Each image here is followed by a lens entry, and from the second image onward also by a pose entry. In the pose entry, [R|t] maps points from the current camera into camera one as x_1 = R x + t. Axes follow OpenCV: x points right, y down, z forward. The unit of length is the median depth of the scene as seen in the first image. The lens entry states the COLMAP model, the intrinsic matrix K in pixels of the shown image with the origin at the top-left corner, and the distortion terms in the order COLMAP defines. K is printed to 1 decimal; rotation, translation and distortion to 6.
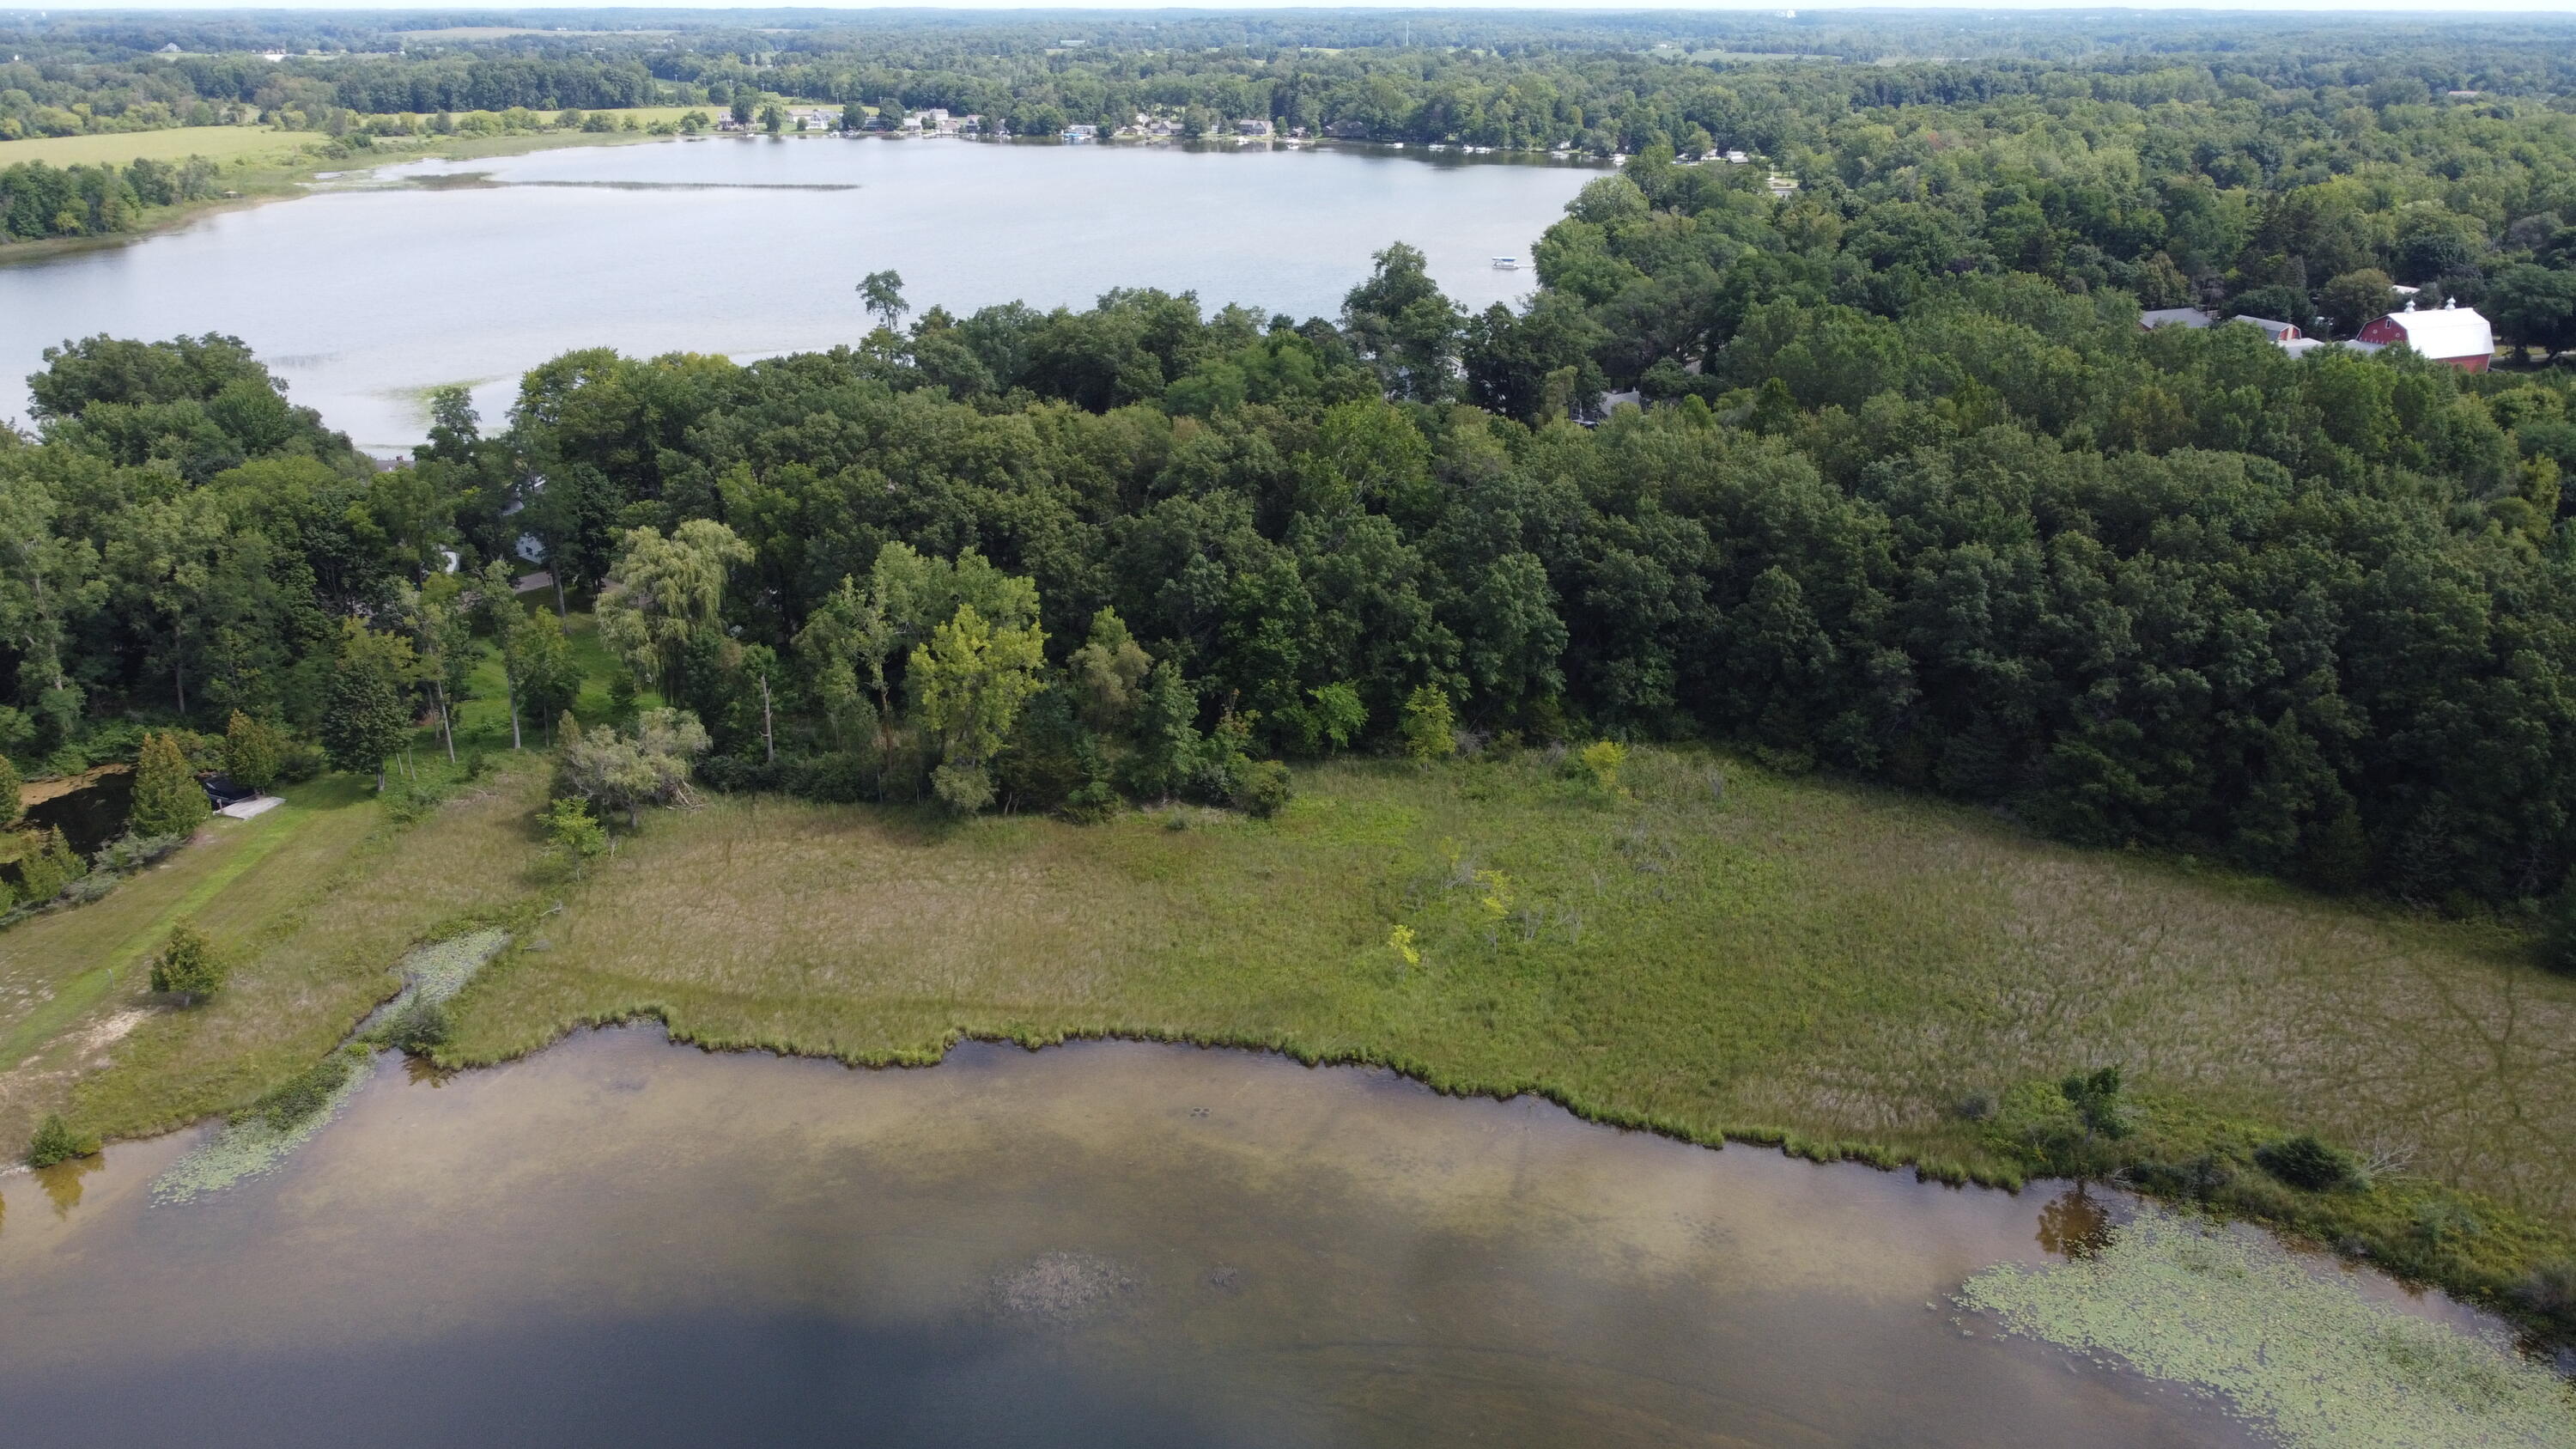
lens RADIAL K [[1981.4, 0, 1273.5], [0, 1981.4, 697.5], [0, 0, 1]] dist [-0.003009, -0.001722]
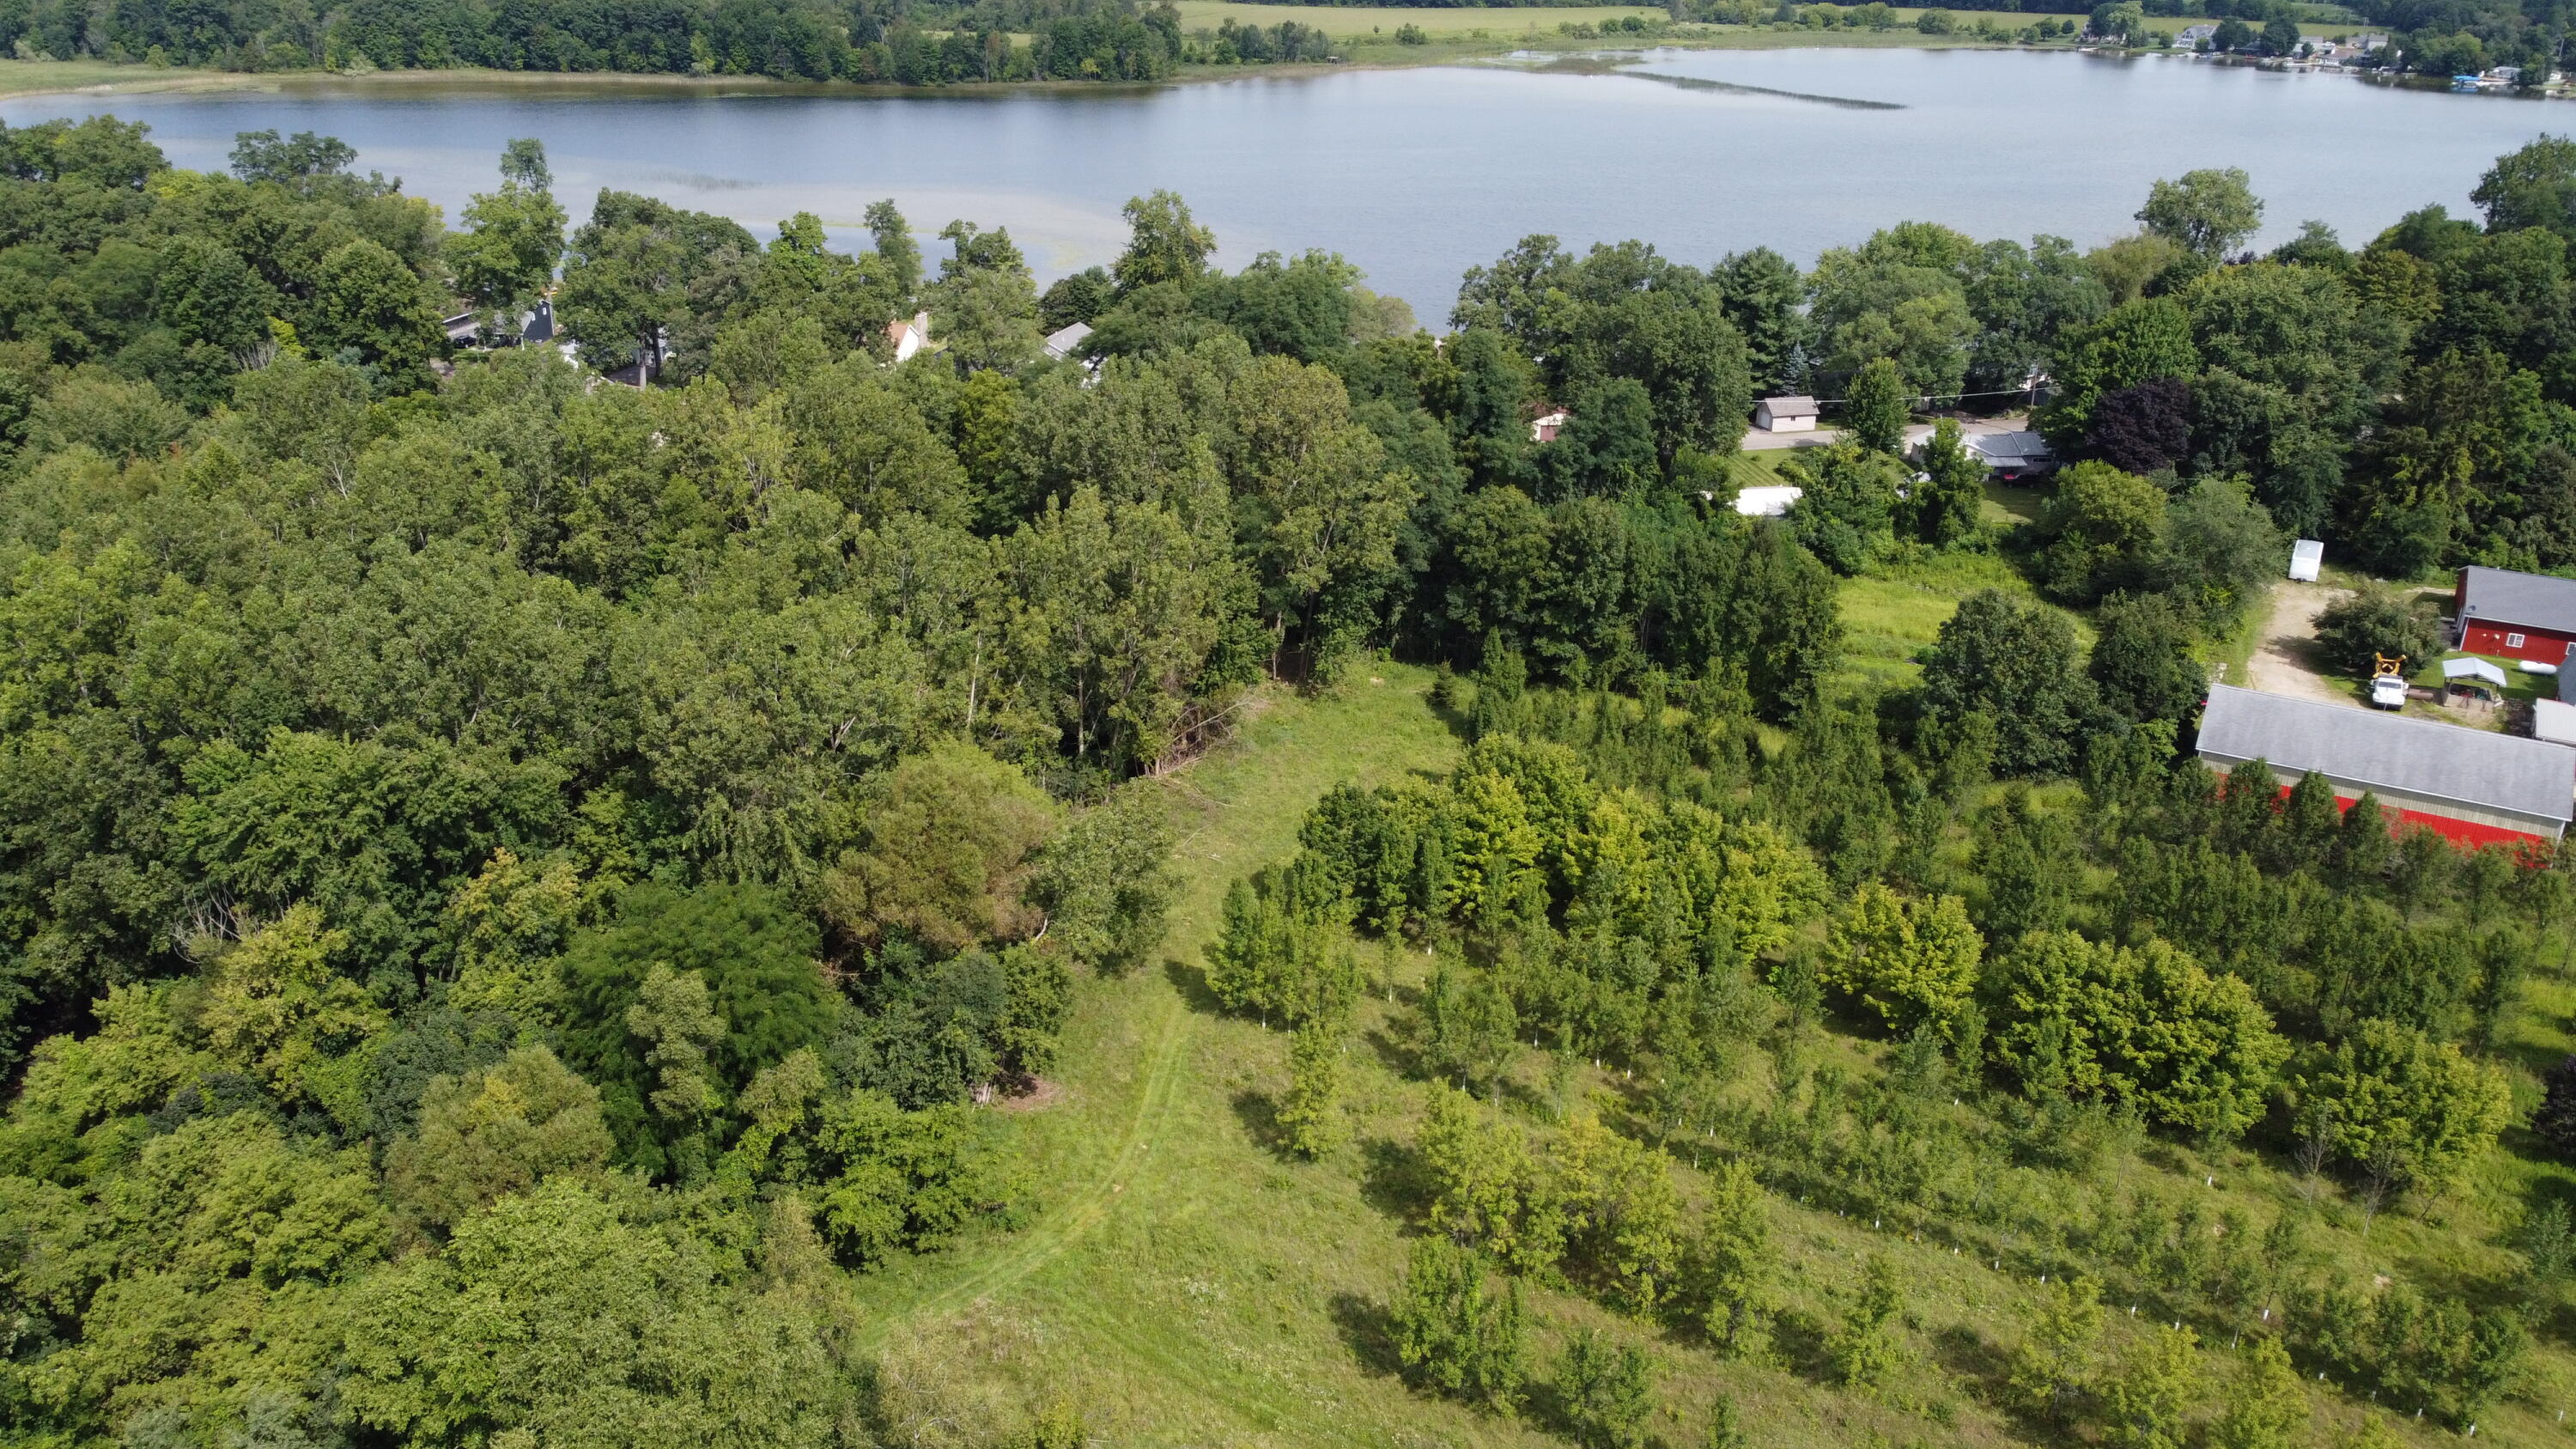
lens RADIAL K [[1976.1, 0, 1260.7], [0, 1976.1, 718.1], [0, 0, 1]] dist [-0.008815, 0.002466]
pose [[0.600978, 0.316410, -0.733969, 0.437013], [-0.276685, 0.943885, 0.180353, -0.119738], [0.749847, 0.094690, 0.654800, 0.364468]]
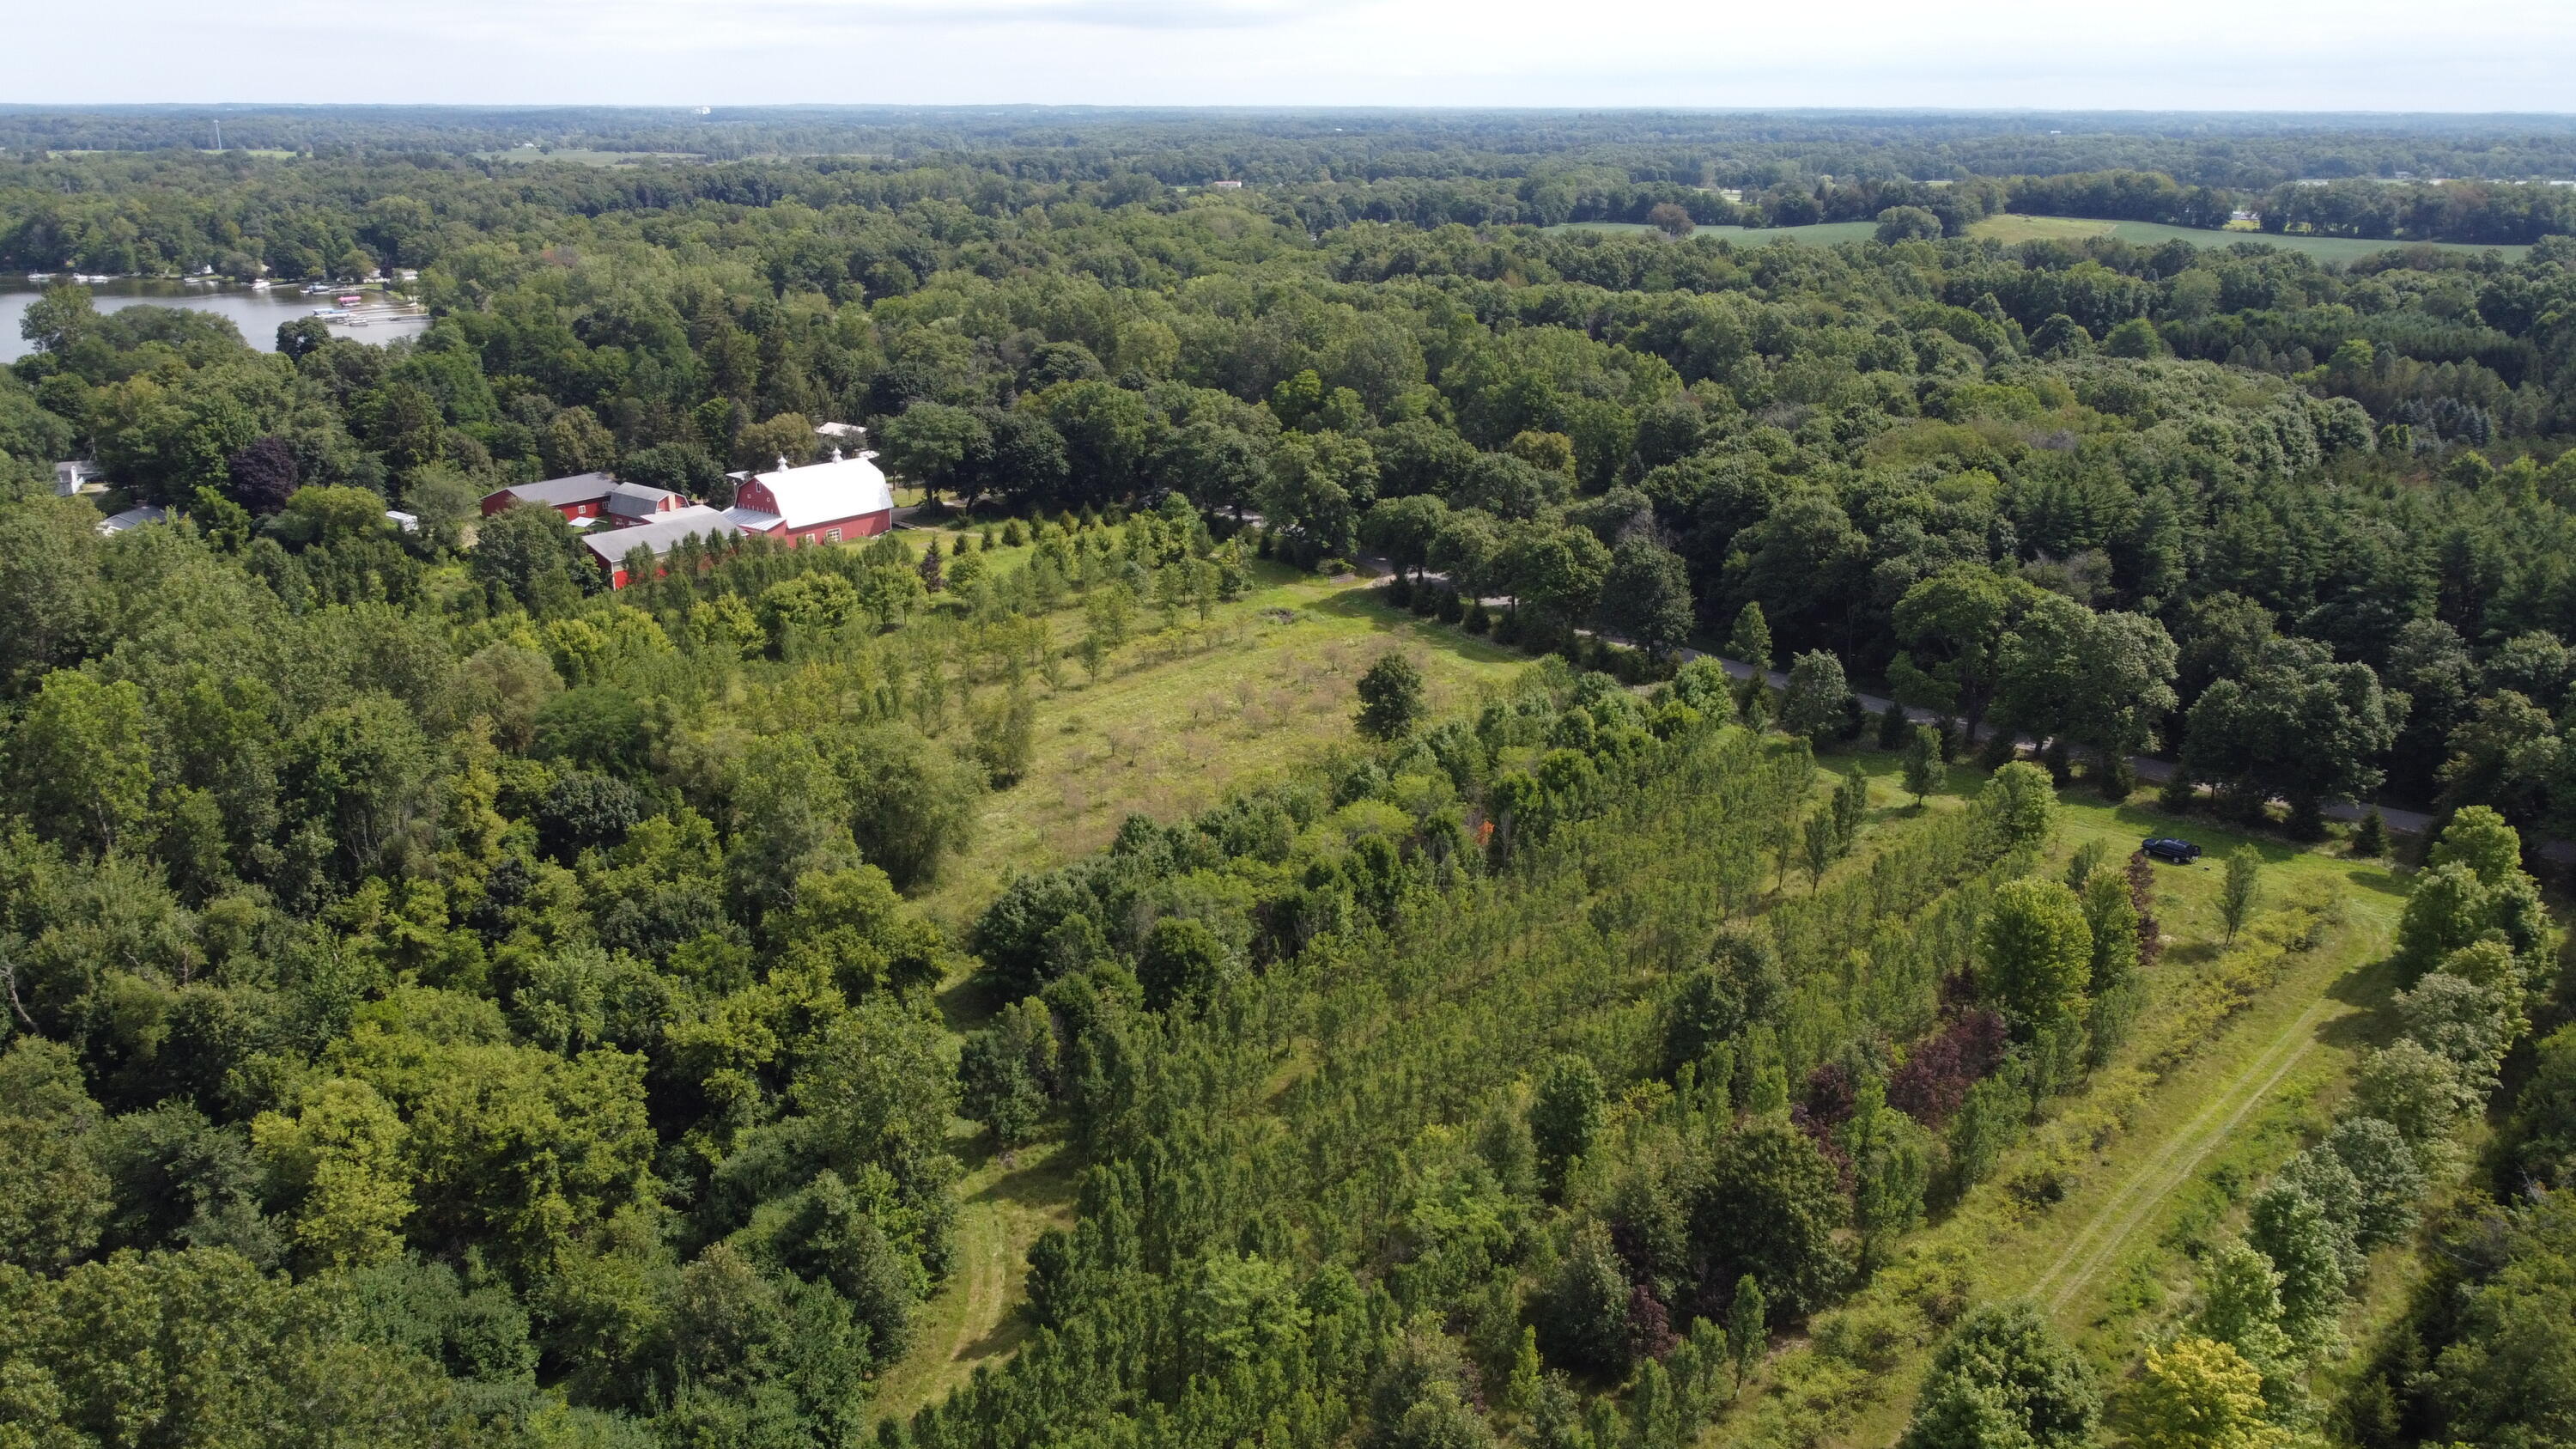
lens RADIAL K [[1962.1, 0, 1288.0], [0, 1962.1, 724.5], [0, 0, 1]] dist [0.001928, 0.008574]
pose [[0.880579, -0.143459, 0.451664, 0.241773], [0.156379, 0.987658, 0.008821, -0.039599], [-0.447355, 0.062863, 0.892145, 0.104440]]
